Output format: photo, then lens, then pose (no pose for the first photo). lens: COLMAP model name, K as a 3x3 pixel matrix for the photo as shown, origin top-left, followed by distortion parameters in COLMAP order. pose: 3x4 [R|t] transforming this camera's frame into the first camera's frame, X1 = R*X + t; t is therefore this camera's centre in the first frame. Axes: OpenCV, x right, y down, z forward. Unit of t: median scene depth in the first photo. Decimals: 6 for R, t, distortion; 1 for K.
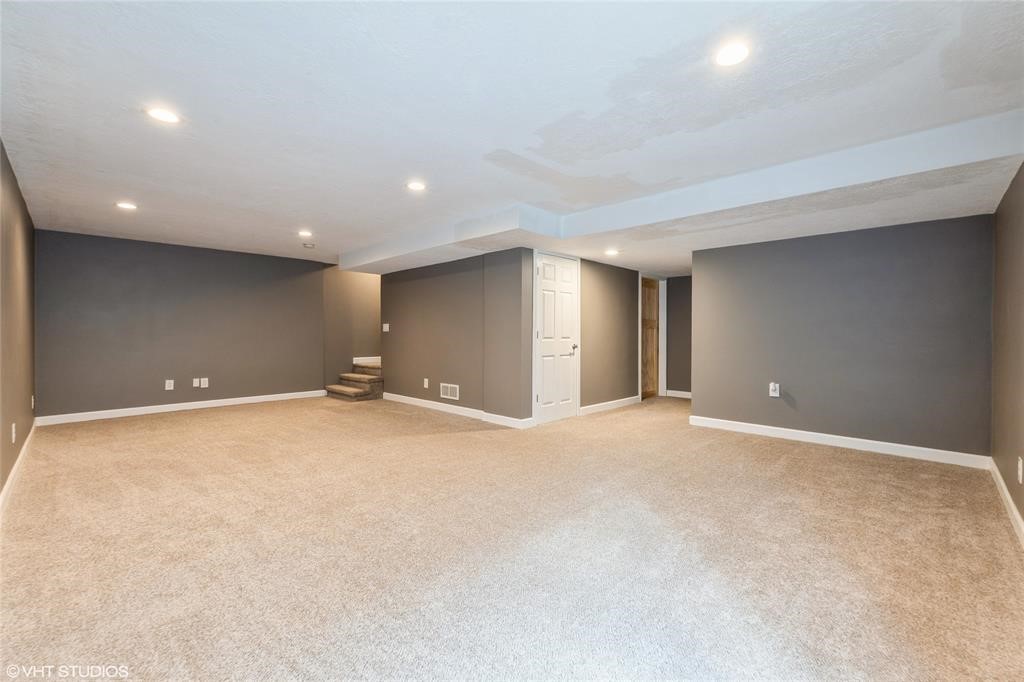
lens RADIAL K [[426.3, 0, 511.5], [0, 426.3, 340.7], [0, 0, 1]] dist [-0.001845, -0.000293]
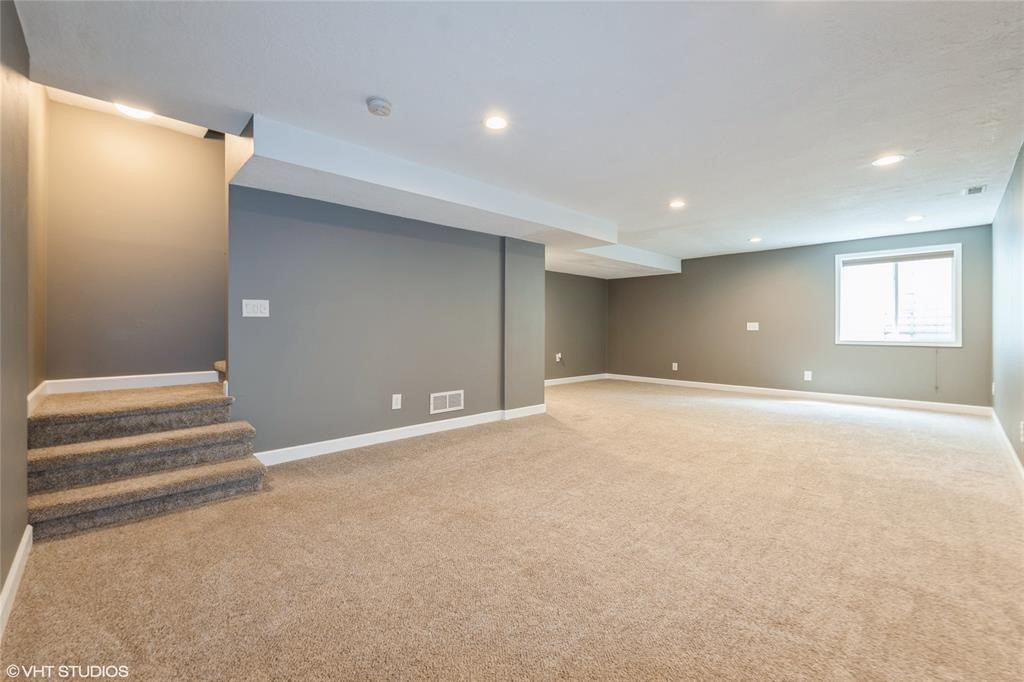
lens RADIAL K [[426.3, 0, 511.5], [0, 426.3, 334.9], [0, 0, 1]] dist [-0.001845, -0.000293]
pose [[0.017674, -0.002551, 0.999841, -0.912278], [0.014924, 0.999886, 0.002287, -0.001738], [-0.999732, 0.014881, 0.017710, 0.867649]]
